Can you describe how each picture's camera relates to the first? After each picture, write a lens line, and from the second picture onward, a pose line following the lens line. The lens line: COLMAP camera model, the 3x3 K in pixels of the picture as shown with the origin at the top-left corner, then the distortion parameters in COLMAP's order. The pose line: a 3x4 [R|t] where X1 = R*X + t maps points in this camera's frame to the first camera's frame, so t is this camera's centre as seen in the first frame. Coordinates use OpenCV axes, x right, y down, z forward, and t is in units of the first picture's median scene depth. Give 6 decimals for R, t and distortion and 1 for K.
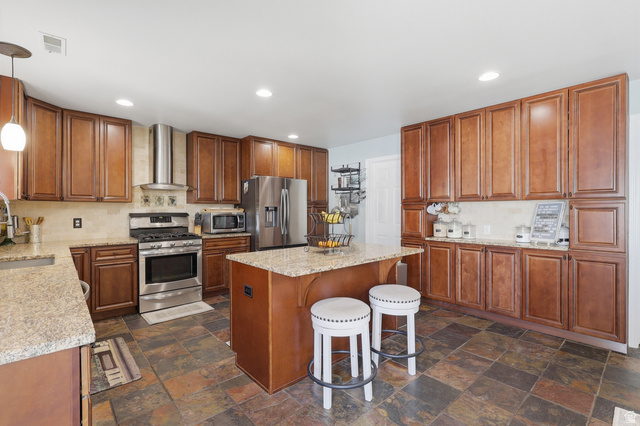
lens RADIAL K [[296.5, 0, 320.5], [0, 296.5, 211.9], [0, 0, 1]] dist [-0.001586, 0.000164]
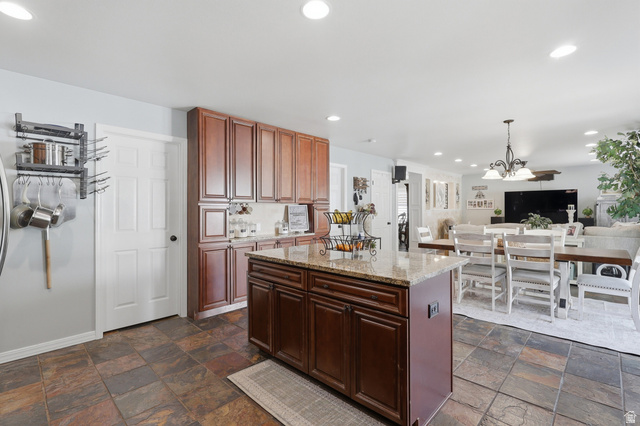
lens RADIAL K [[296.5, 0, 317.4], [0, 296.5, 209.2], [0, 0, 1]] dist [-0.001586, 0.000164]
pose [[-0.074575, -0.000998, 0.997215, -0.461127], [0.003753, 0.999992, 0.001282, -0.008852], [-0.997208, 0.003838, -0.074571, 0.628314]]
